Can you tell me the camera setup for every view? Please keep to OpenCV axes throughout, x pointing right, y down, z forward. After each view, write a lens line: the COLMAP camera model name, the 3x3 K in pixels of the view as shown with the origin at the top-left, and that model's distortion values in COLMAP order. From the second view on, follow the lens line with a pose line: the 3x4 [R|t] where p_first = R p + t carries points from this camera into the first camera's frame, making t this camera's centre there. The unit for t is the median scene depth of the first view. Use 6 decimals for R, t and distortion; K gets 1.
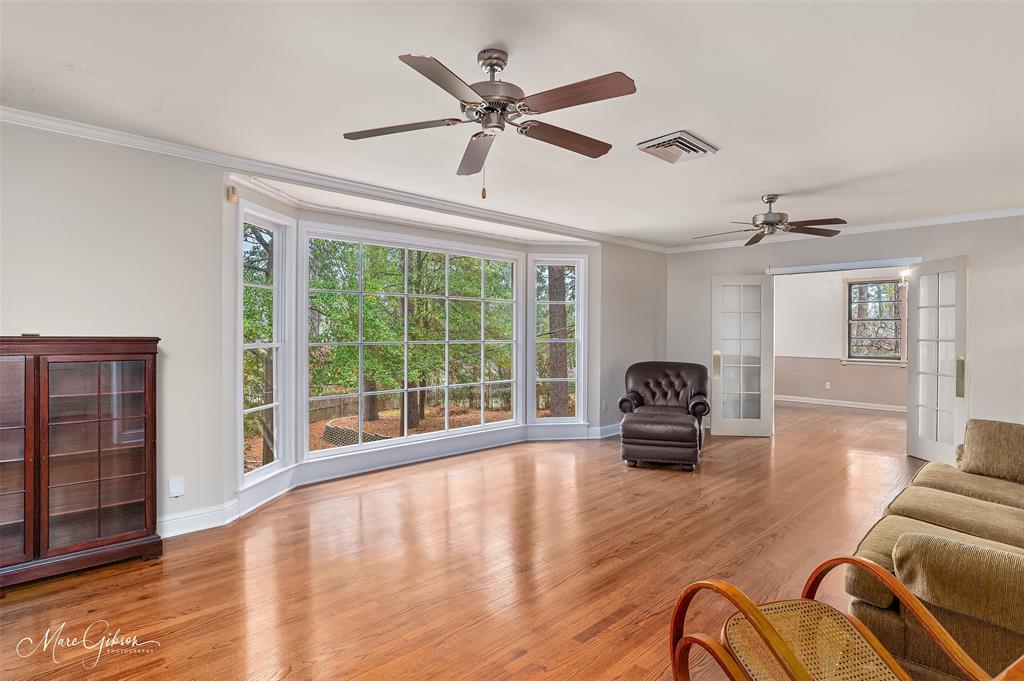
lens RADIAL K [[533.1, 0, 511.9], [0, 533.1, 325.9], [0, 0, 1]] dist [-0.034586, 0.000003]
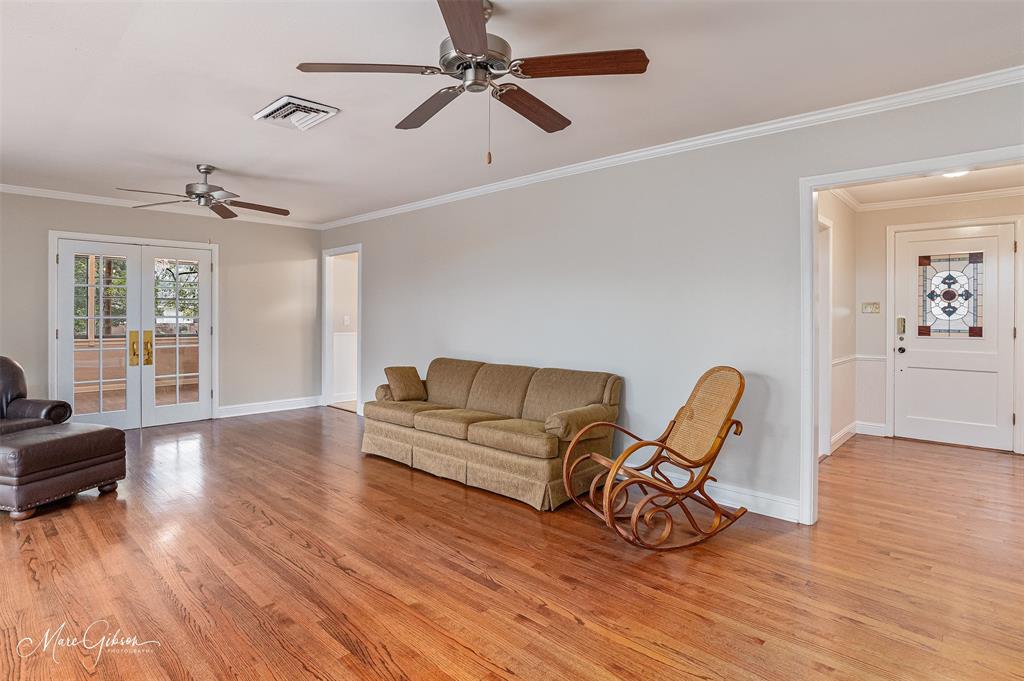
lens RADIAL K [[528.2, 0, 507.8], [0, 528.2, 312.4], [0, 0, 1]] dist [-0.027267, 0.000222]
pose [[-0.041408, -0.001855, 0.999141, -0.609072], [-0.015581, 0.999878, 0.001211, 0.007925], [-0.999021, -0.015518, -0.041432, 0.642869]]
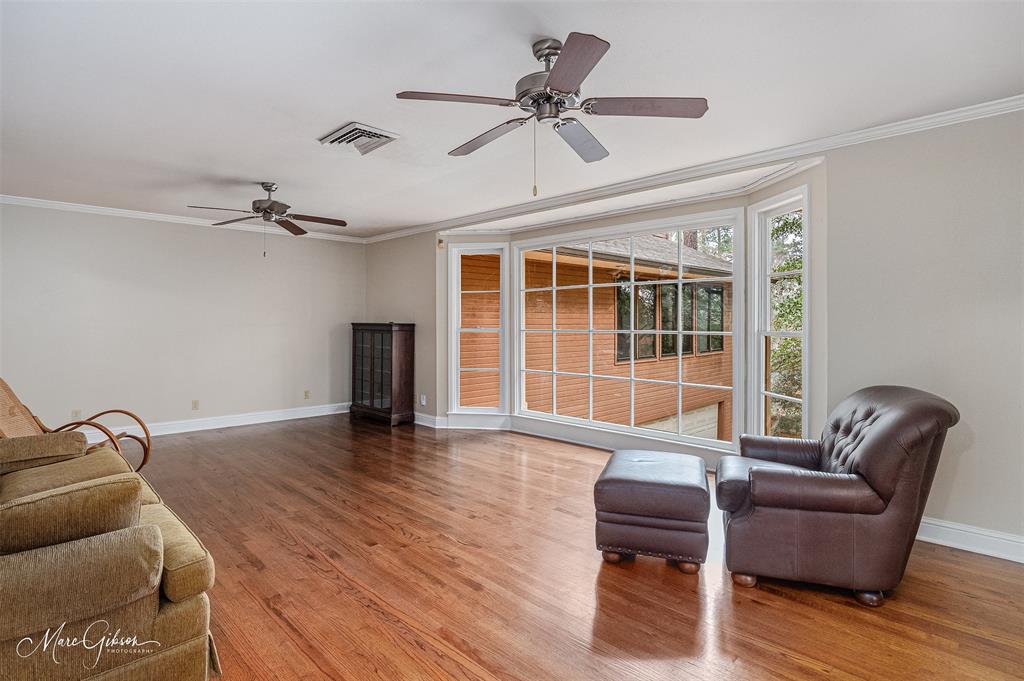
lens RADIAL K [[533.1, 0, 511.9], [0, 533.1, 325.9], [0, 0, 1]] dist [-0.034586, 0.000003]
pose [[-0.000404, 0.006432, -0.999979, 1.273916], [0.007941, 0.999948, 0.006428, 0.018407], [0.999968, -0.007938, -0.000455, 1.252266]]
